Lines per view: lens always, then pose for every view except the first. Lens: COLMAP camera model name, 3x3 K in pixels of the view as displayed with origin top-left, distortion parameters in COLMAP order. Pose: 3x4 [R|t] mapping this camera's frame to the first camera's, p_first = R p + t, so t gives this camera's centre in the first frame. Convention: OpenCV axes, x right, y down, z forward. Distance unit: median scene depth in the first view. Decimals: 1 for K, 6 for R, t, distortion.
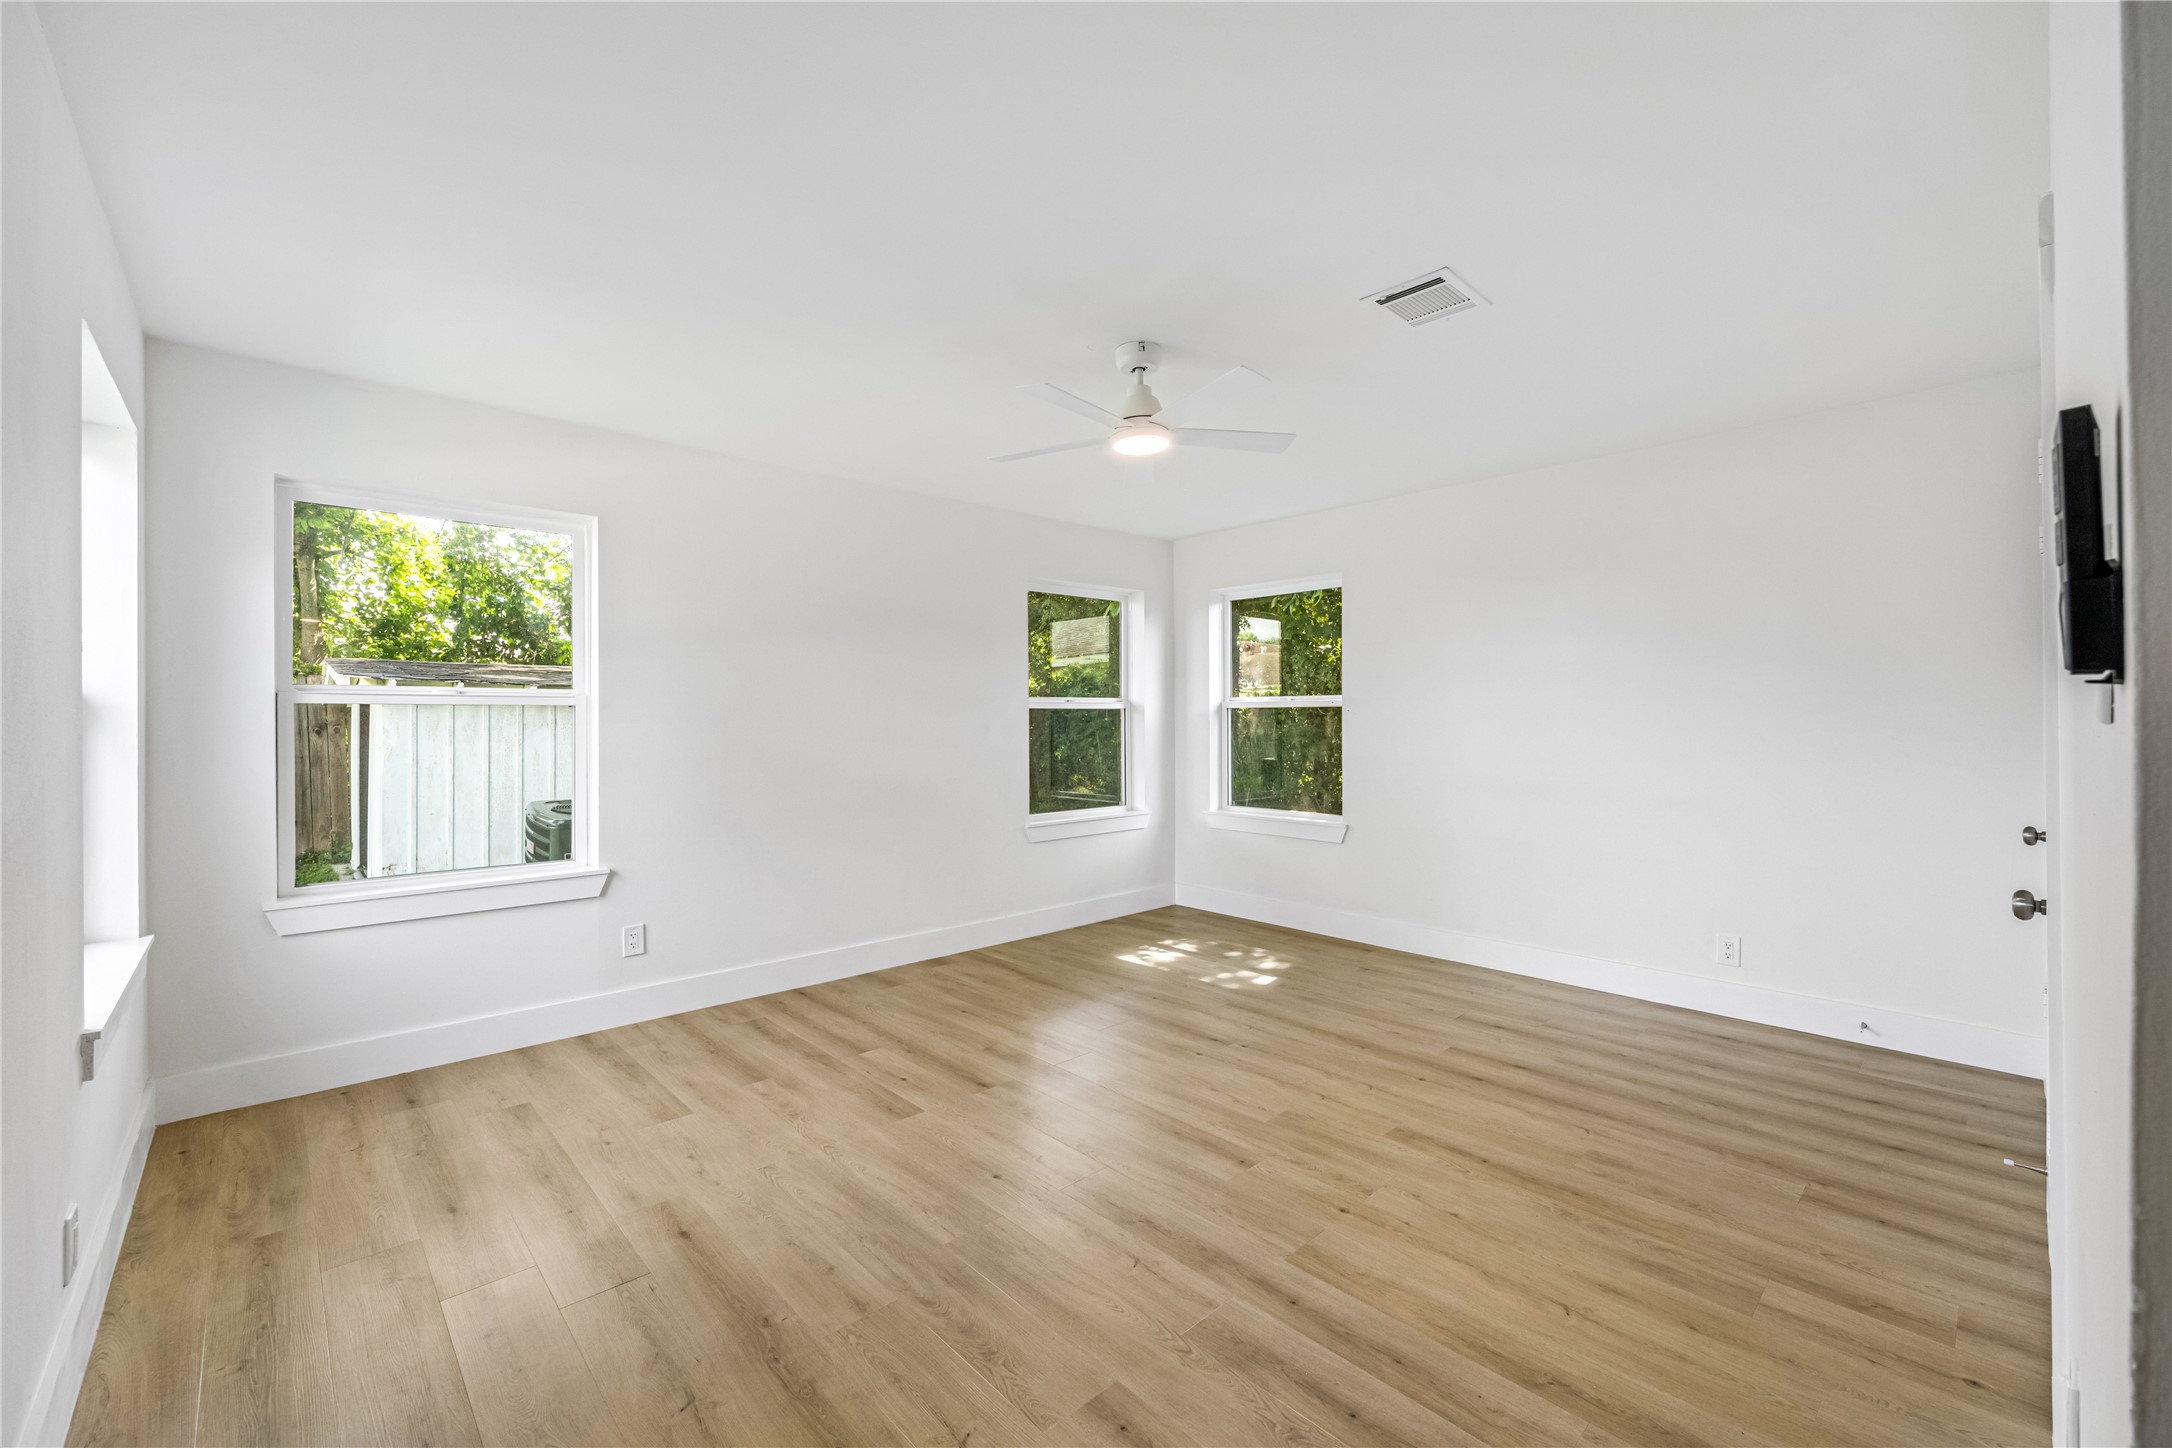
lens RADIAL K [[872.3, 0, 1074.7], [0, 872.3, 716.6], [0, 0, 1]] dist [-0.002824, -0.000133]
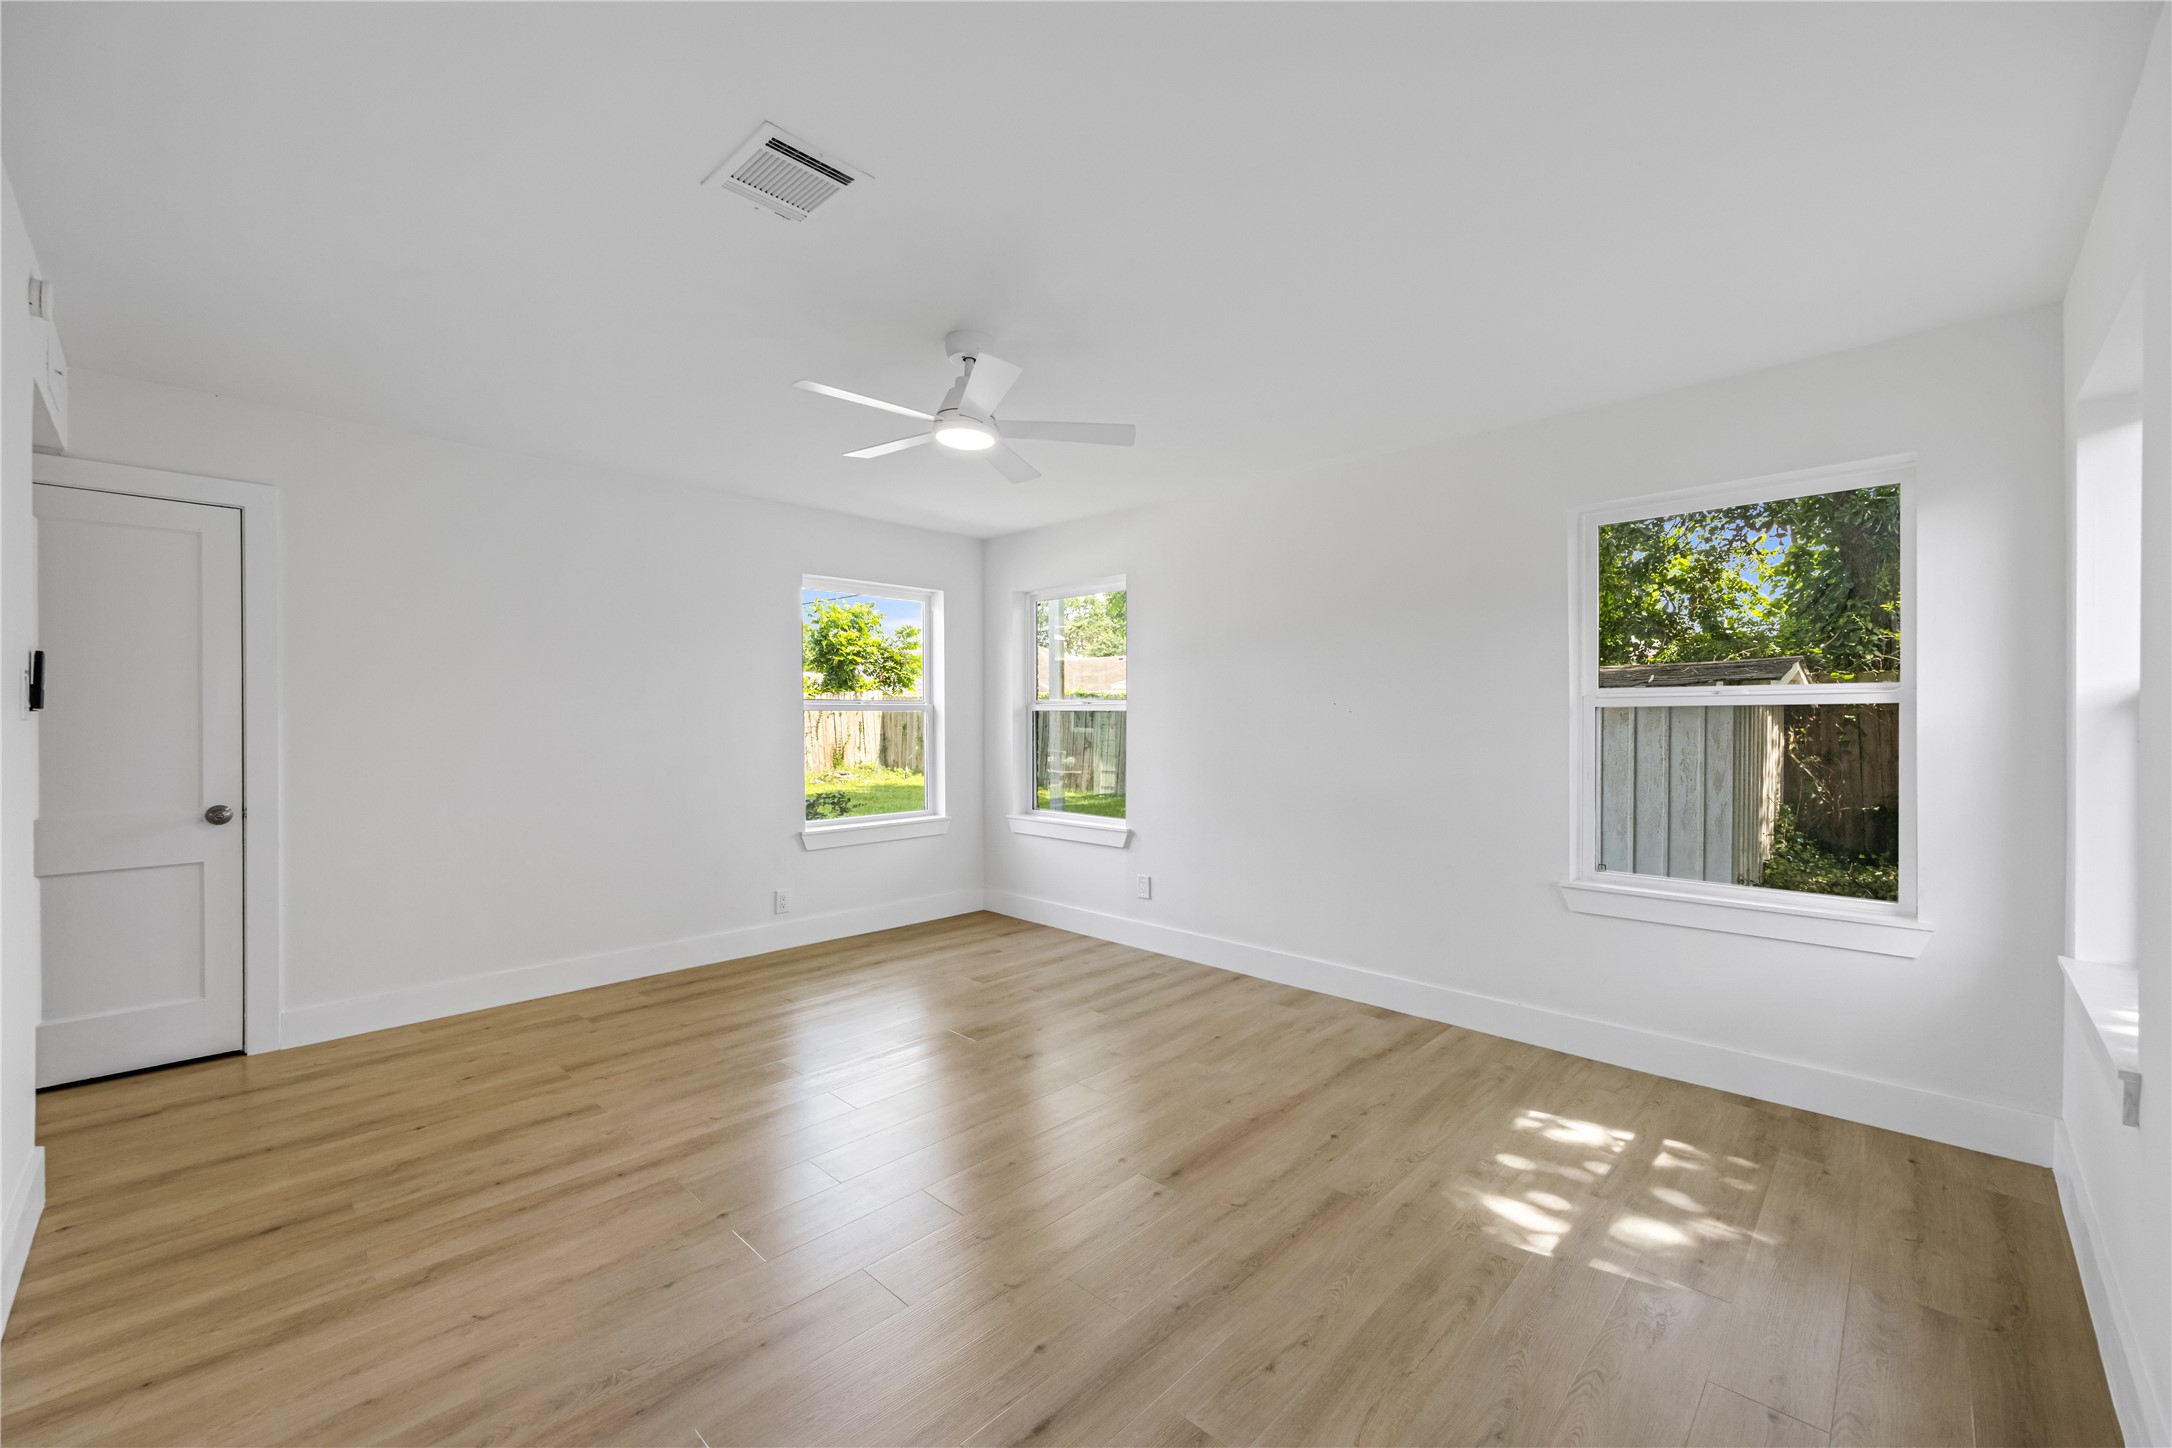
lens RADIAL K [[871.7, 0, 1095.8], [0, 871.7, 727.9], [0, 0, 1]] dist [-0.001767, 0.000052]
pose [[0.066548, 0.012234, -0.997708, 0.861082], [0.000656, 0.999924, 0.012305, -0.003765], [0.997783, -0.001474, 0.066535, 0.882591]]
